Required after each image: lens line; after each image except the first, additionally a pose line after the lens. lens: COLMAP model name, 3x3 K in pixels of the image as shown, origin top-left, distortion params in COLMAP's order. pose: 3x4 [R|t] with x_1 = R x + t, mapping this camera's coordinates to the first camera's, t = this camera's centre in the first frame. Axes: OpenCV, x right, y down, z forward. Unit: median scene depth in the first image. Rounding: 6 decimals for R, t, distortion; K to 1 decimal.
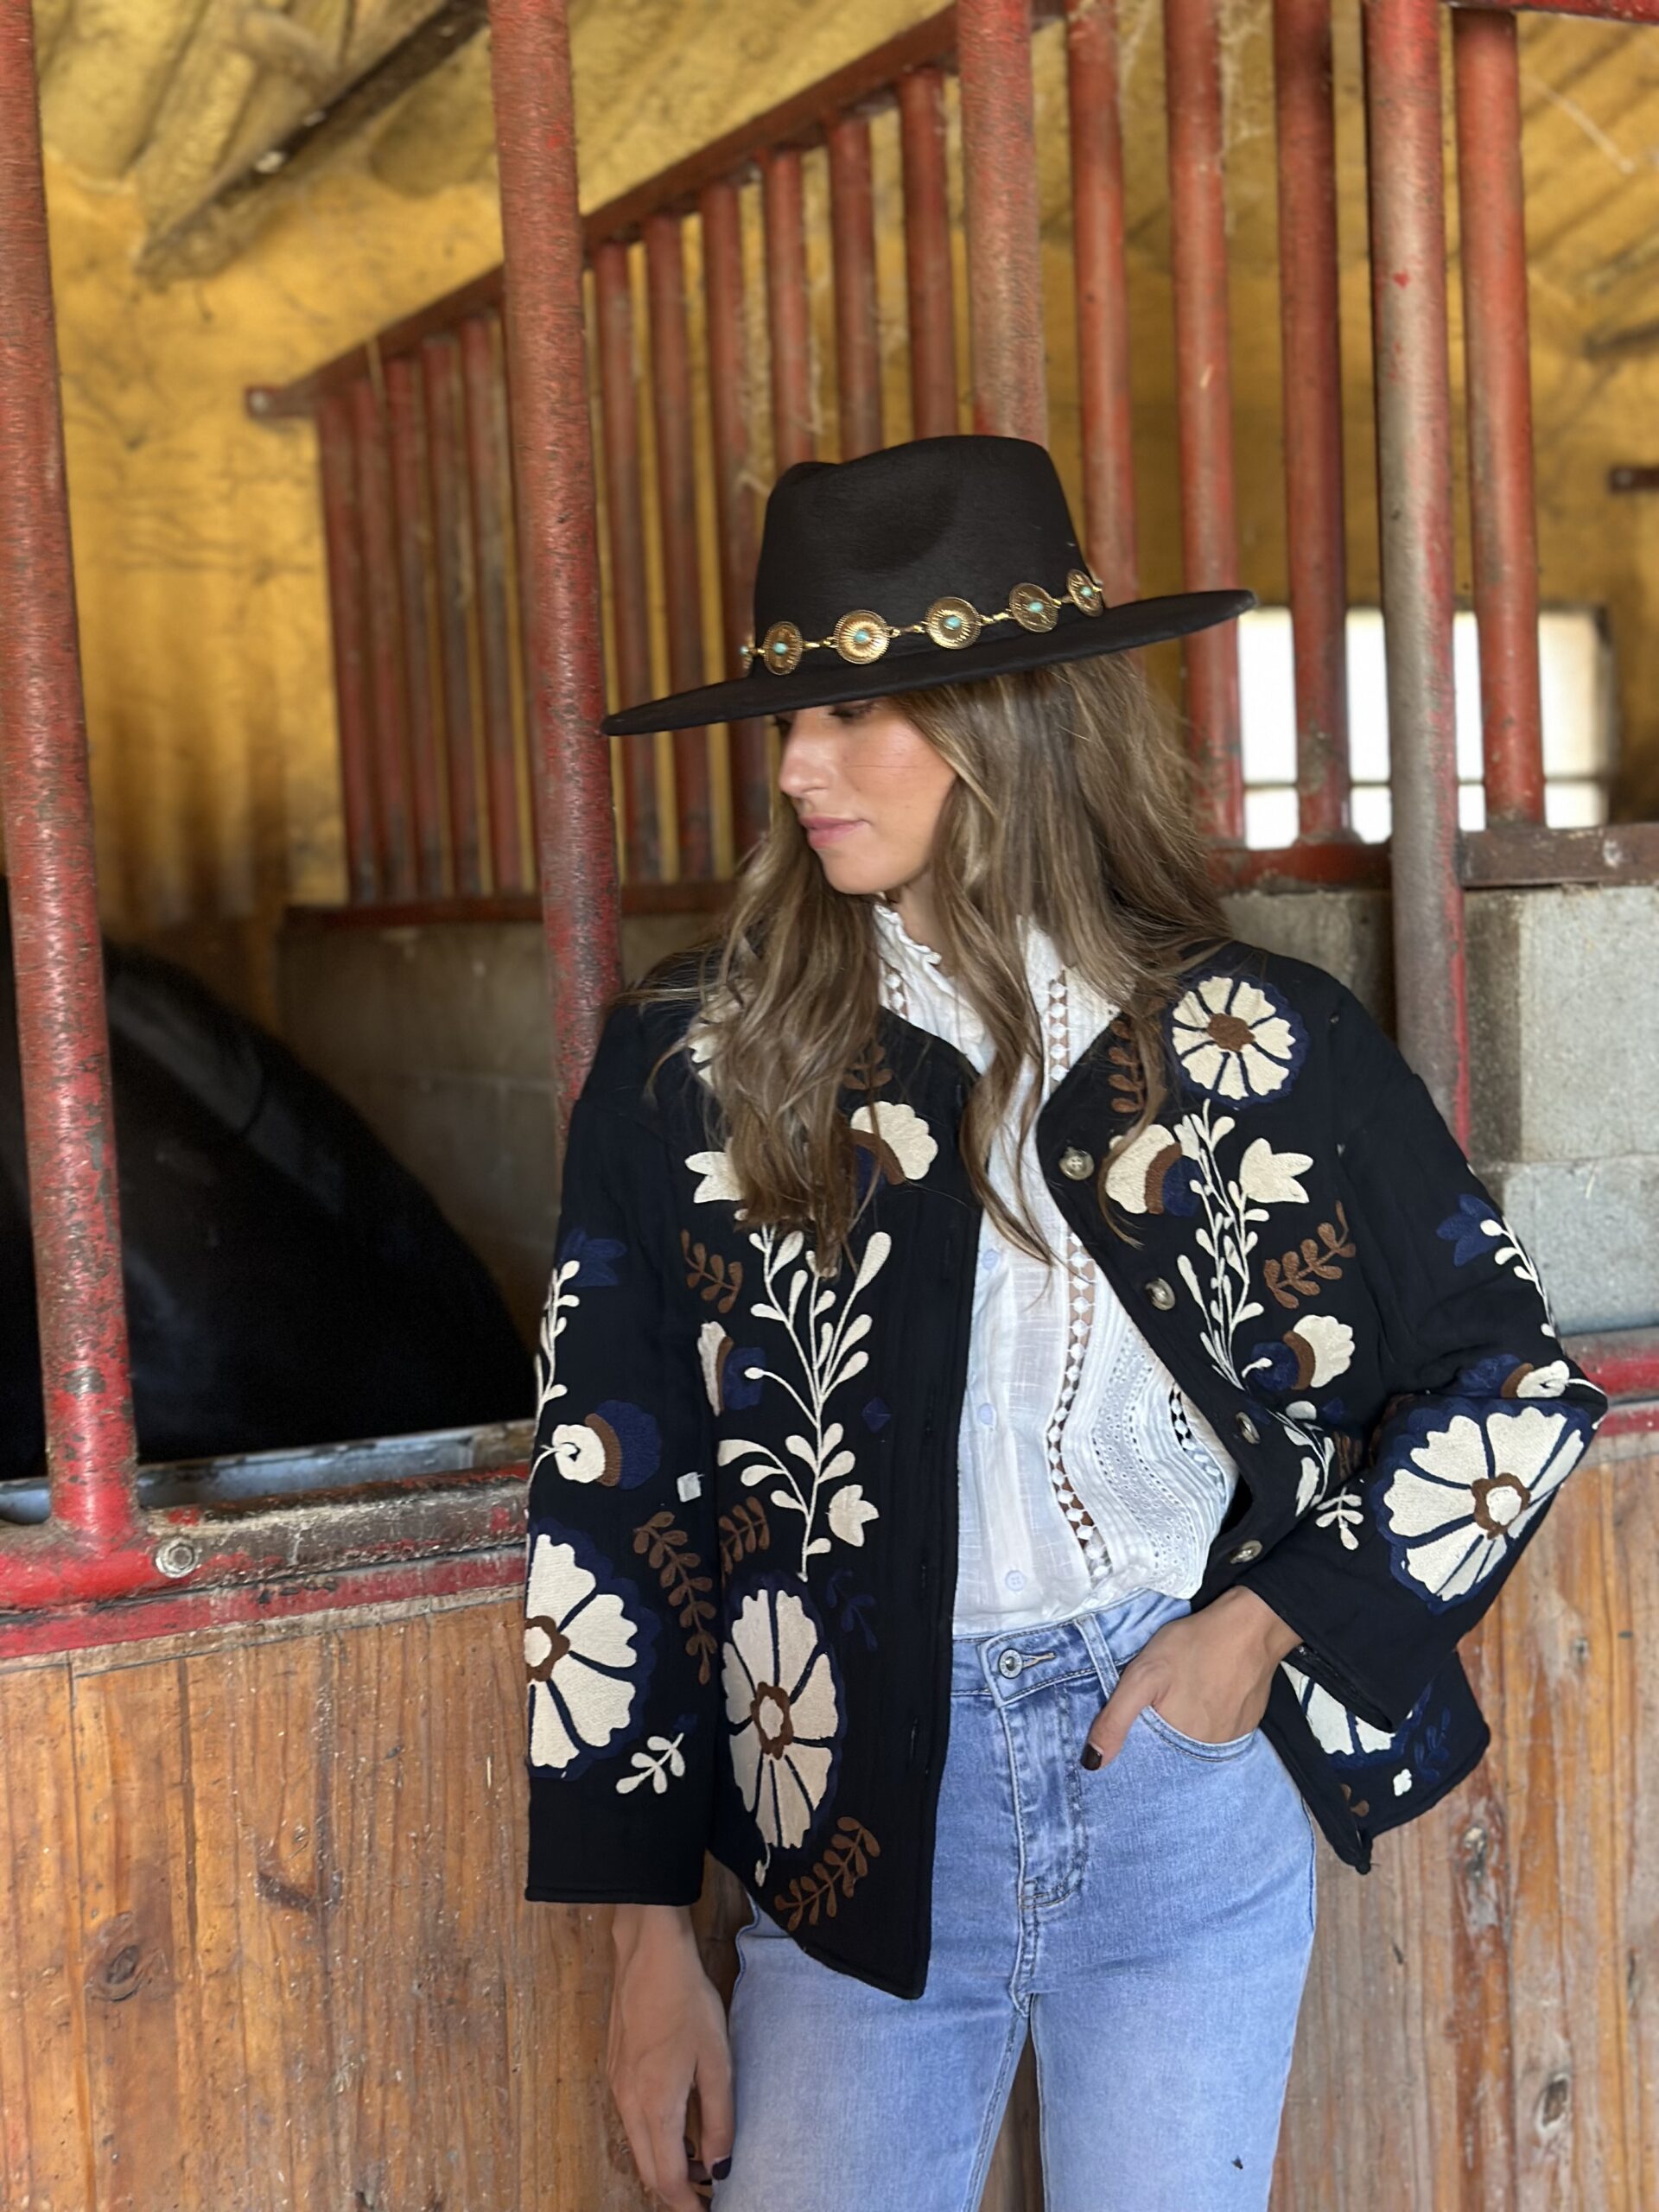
lens RADIAL K [[3040.0, 0, 836.4], [0, 3040.0, 1153.5], [0, 0, 1]] dist [0.198193, -0.445625]
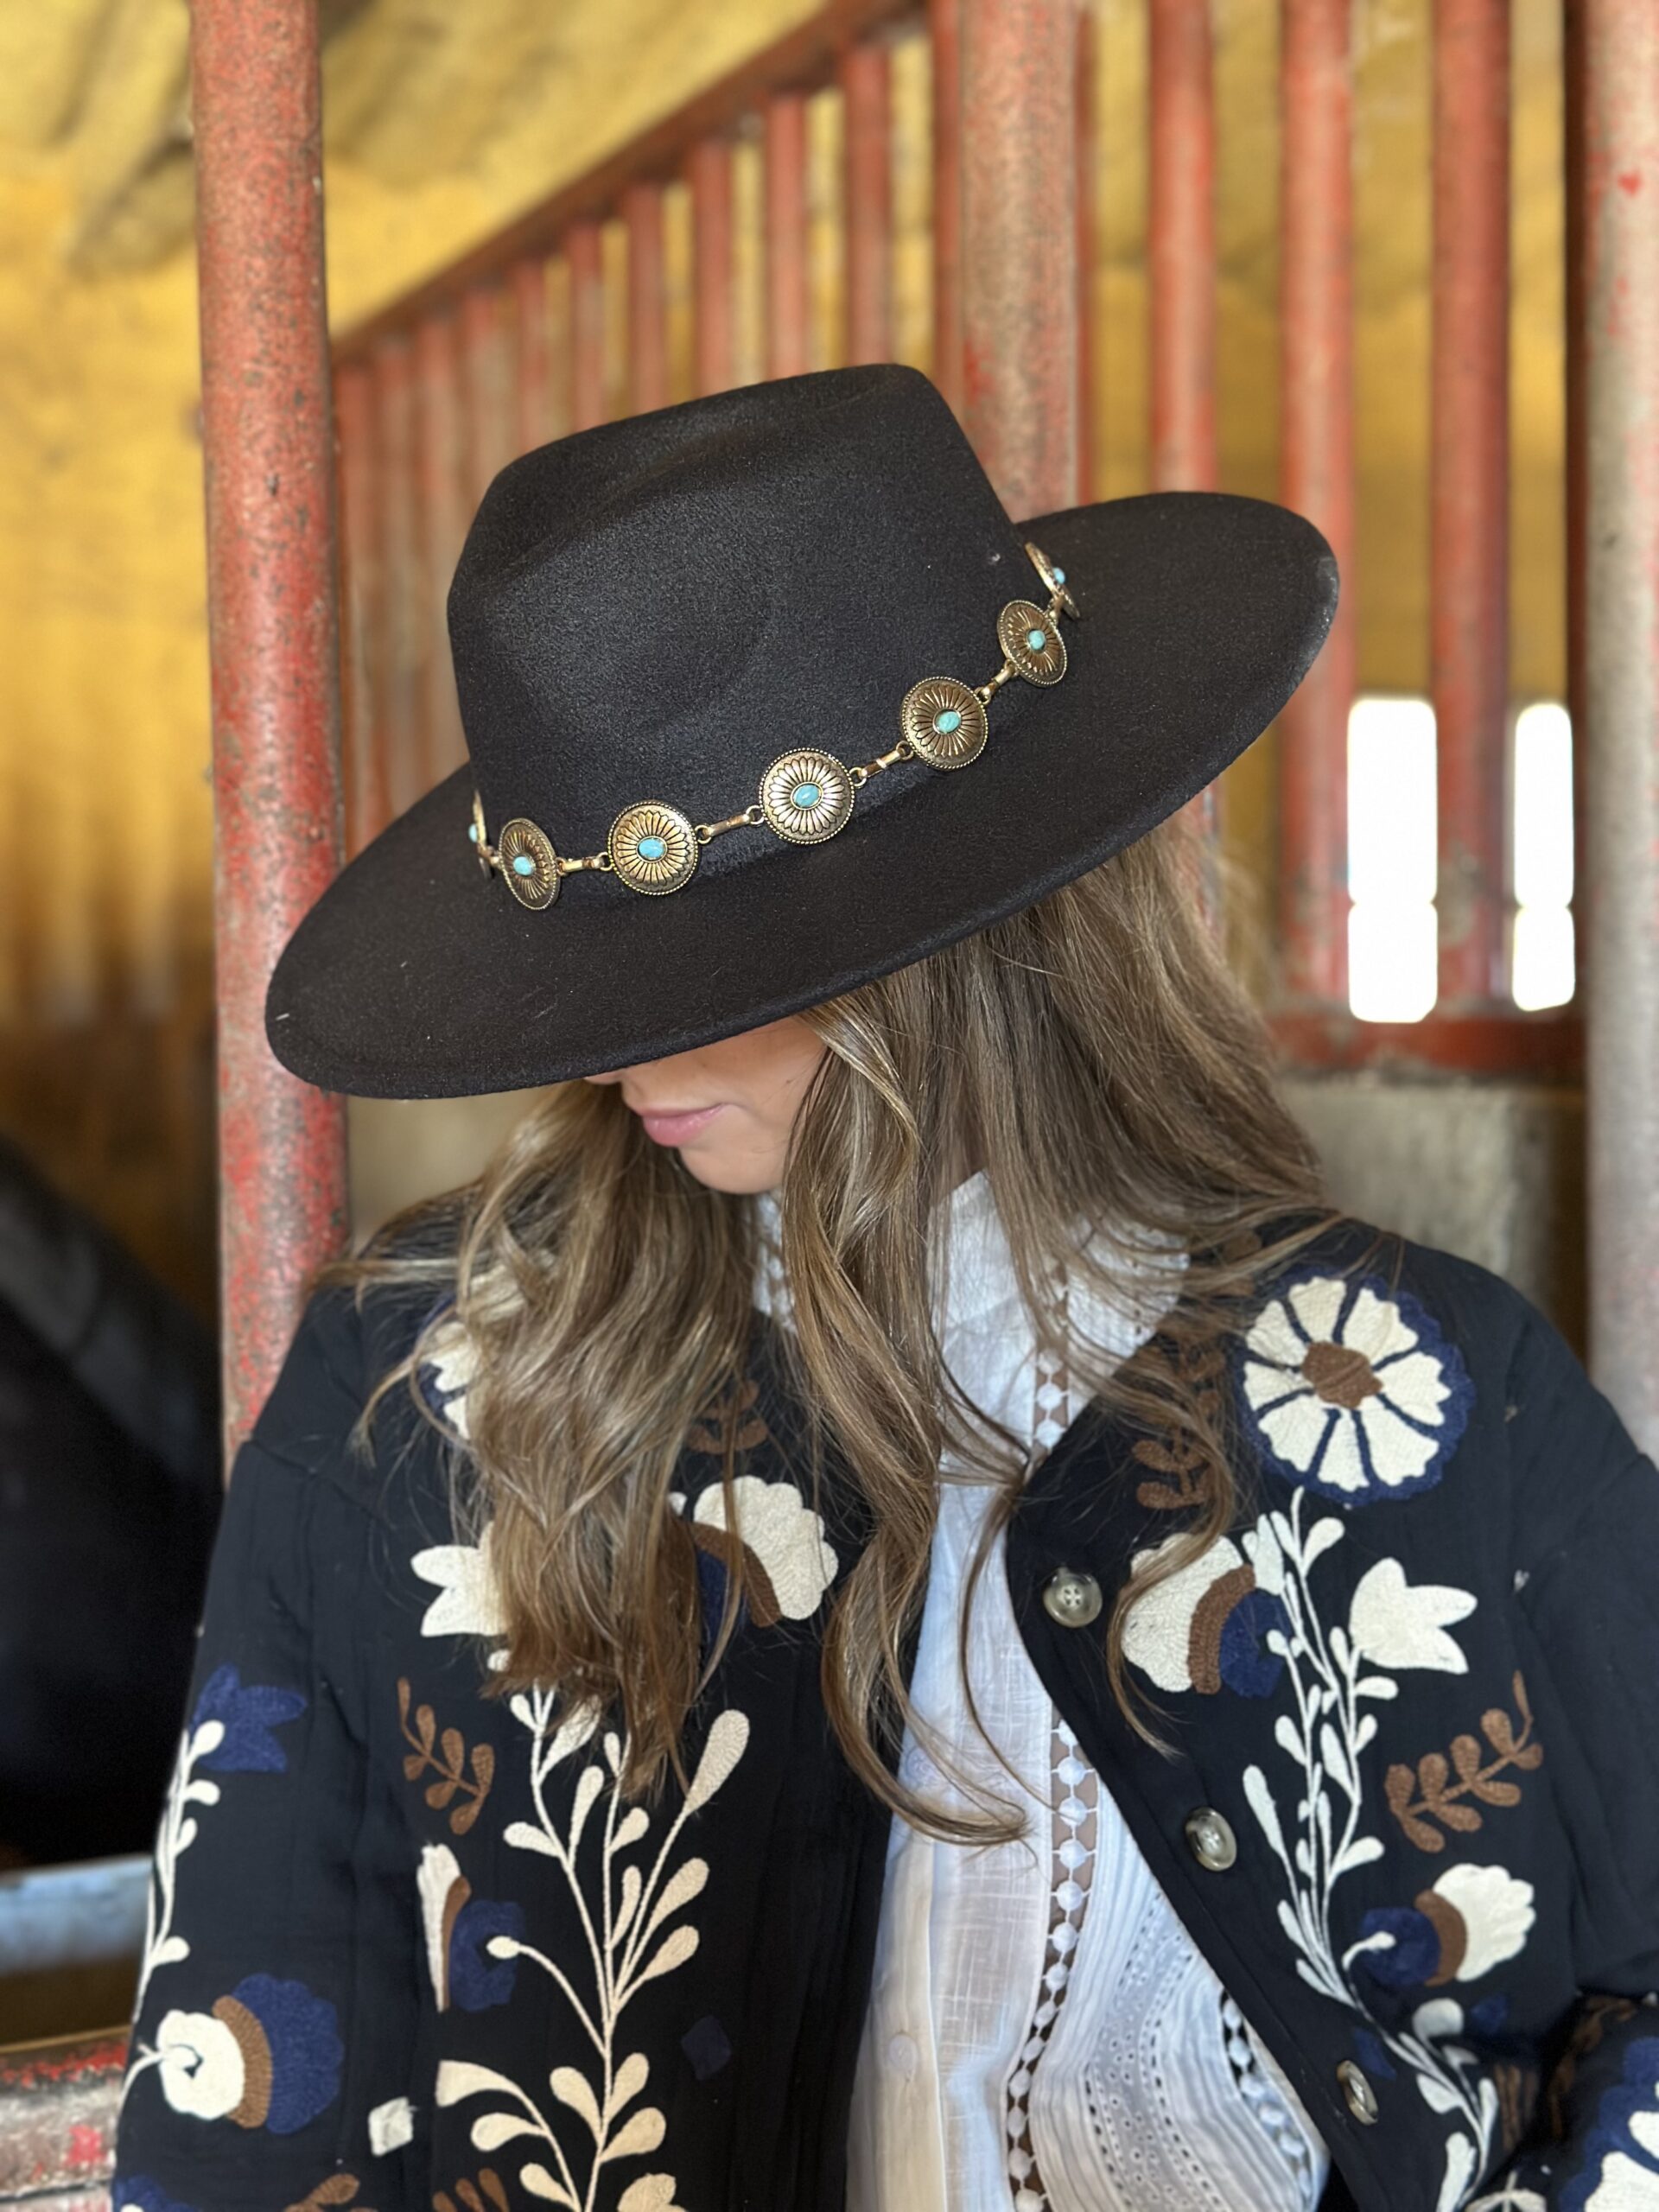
lens RADIAL K [[3040.0, 0, 836.4], [0, 3040.0, 1153.5], [0, 0, 1]] dist [0.198193, -0.445625]
pose [[0.999197, 0.039778, -0.004854, 0.032098], [-0.039880, 0.998937, -0.023107, -0.065557], [0.003929, 0.023282, 0.999721, 0.404250]]
